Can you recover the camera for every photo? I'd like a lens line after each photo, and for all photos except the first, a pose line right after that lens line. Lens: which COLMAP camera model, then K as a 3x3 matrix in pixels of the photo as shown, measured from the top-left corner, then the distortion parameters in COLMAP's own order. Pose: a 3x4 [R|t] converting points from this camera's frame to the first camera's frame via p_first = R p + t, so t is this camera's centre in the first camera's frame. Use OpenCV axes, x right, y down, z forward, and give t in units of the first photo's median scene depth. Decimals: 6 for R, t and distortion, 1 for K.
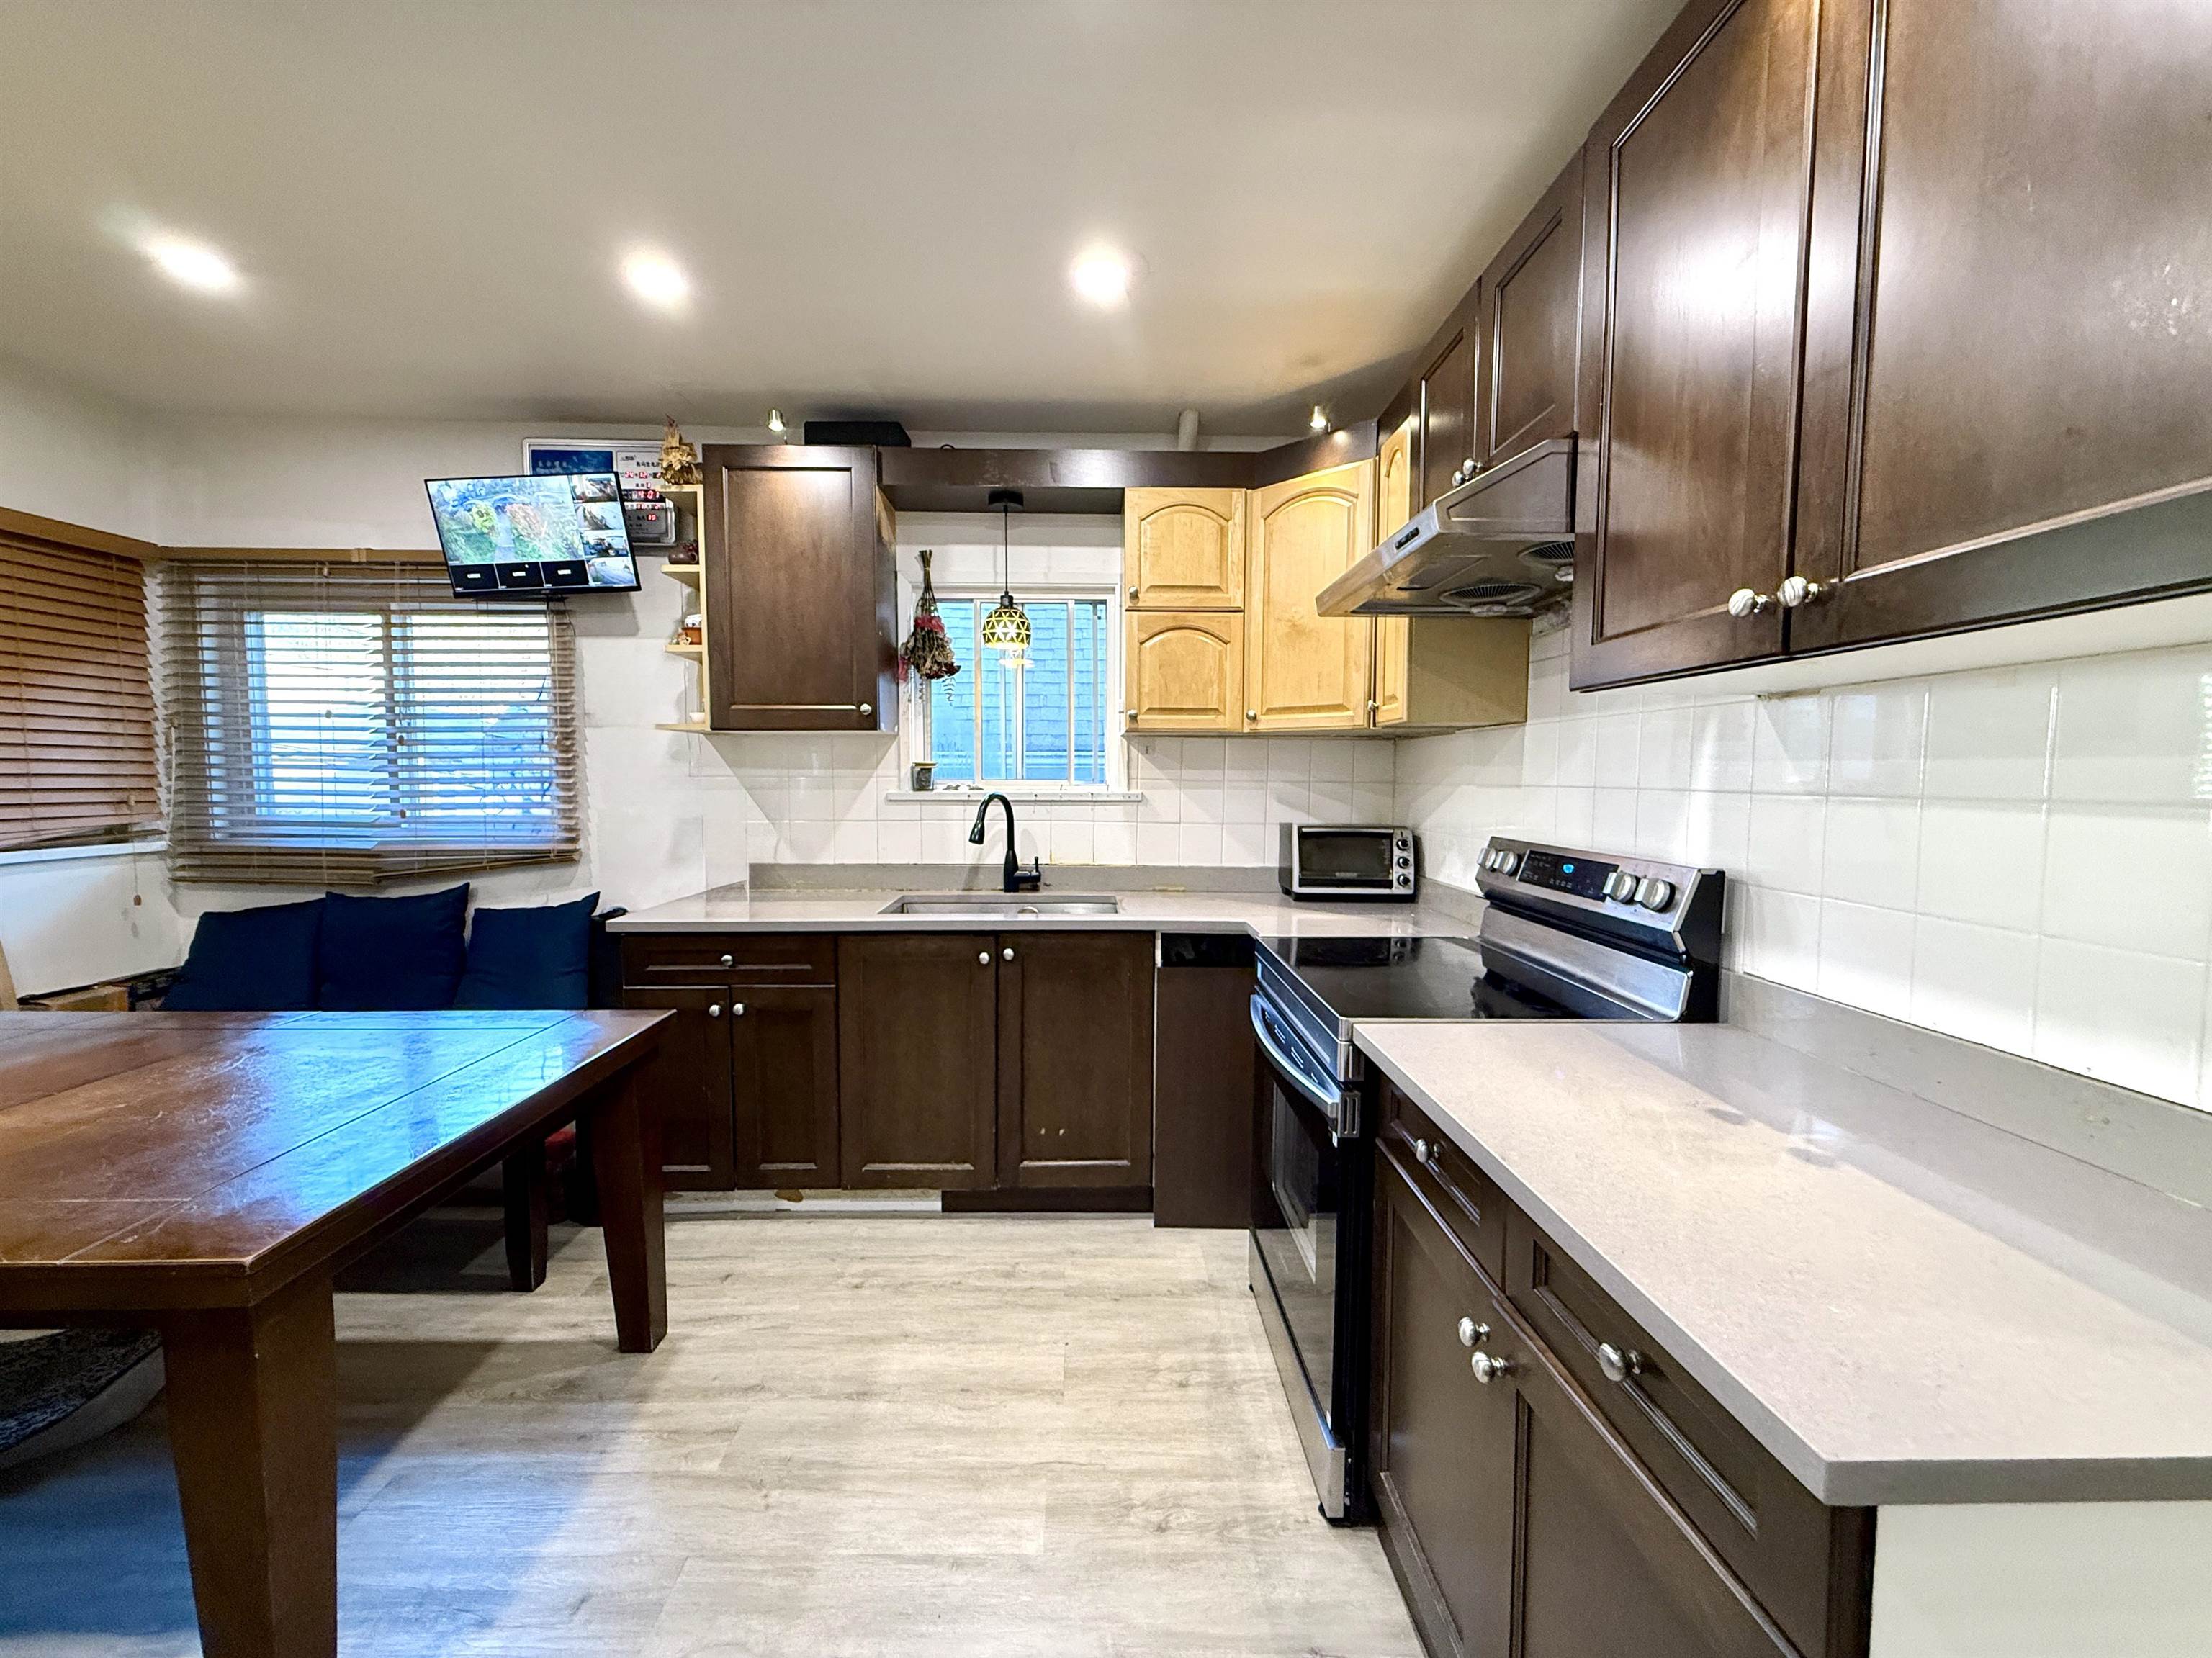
lens RADIAL K [[889.9, 0, 1106.0], [0, 889.9, 829.0], [0, 0, 1]] dist [0.001890, 0.000338]
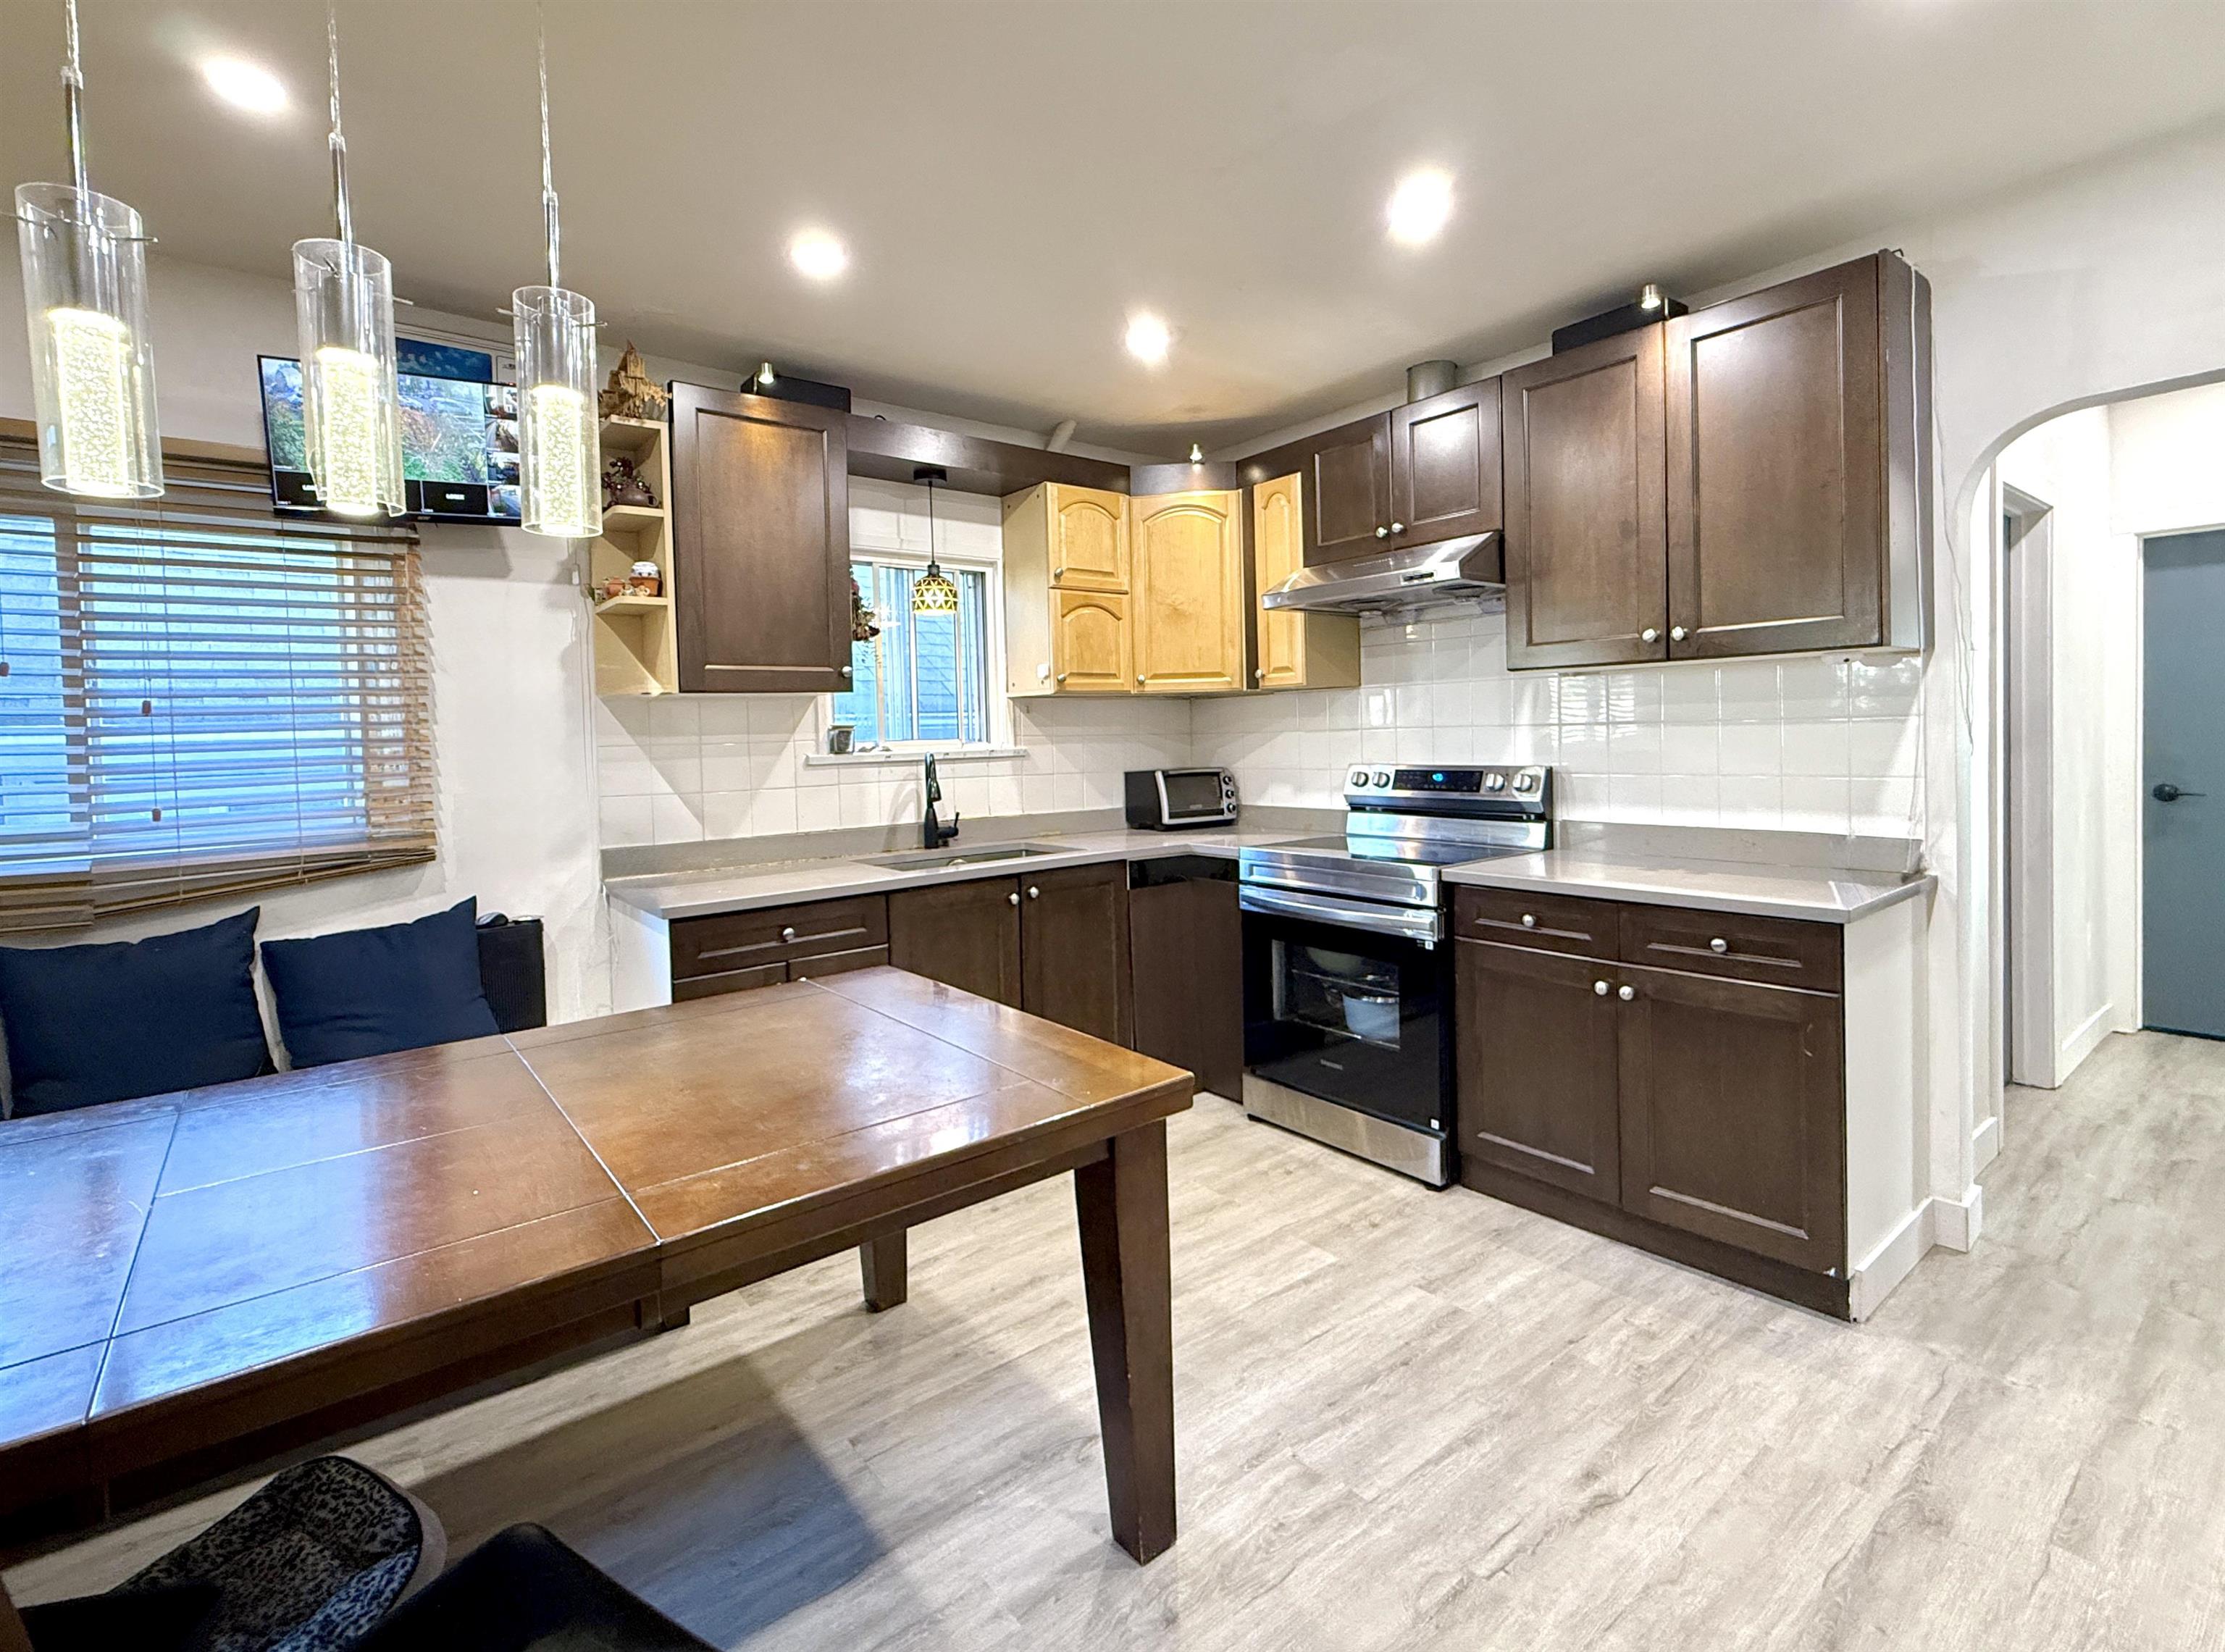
lens RADIAL K [[1024.7, 0, 1111.5], [0, 1024.7, 754.9], [0, 0, 1]] dist [-0.002470, -0.000525]
pose [[0.792460, -0.037961, 0.608741, -0.720722], [0.067648, 0.997374, -0.025869, 0.007858], [-0.606160, 0.061680, 0.792947, -0.077381]]
